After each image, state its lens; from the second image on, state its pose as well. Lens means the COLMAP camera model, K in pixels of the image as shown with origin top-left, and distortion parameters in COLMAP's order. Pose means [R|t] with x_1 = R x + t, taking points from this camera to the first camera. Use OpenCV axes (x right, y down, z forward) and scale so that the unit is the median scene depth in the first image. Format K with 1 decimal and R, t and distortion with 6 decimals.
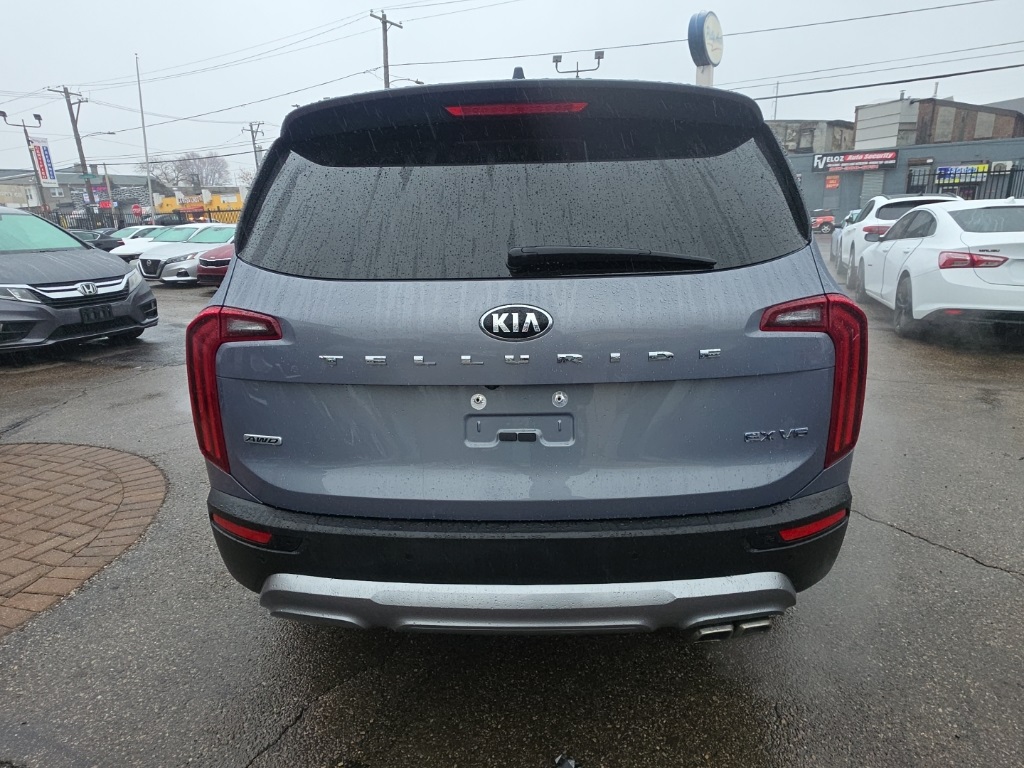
lens RADIAL K [[605.5, 0, 516.2], [0, 605.5, 384.7], [0, 0, 1]] dist [0.007891, 0.001980]
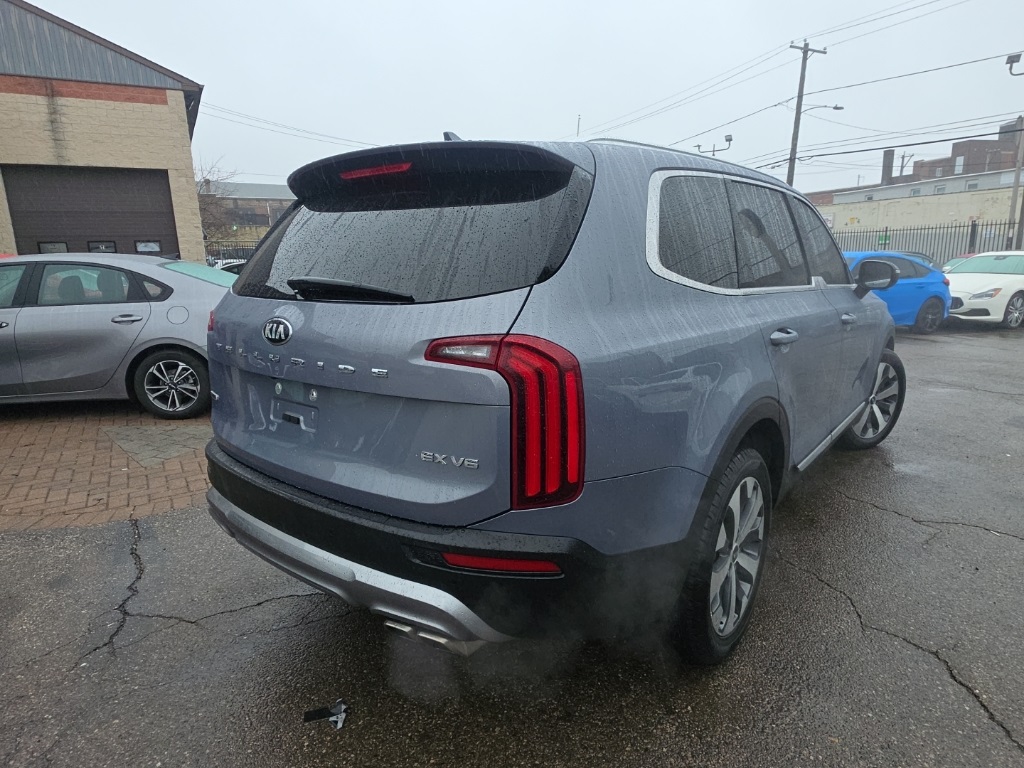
lens RADIAL K [[605.5, 0, 516.2], [0, 605.5, 384.7], [0, 0, 1]] dist [0.007891, 0.001980]
pose [[0.812288, 0.138711, -0.566522, 1.093017], [-0.167890, 0.985805, 0.000647, -0.067283], [0.558570, 0.094588, 0.824046, 0.173552]]
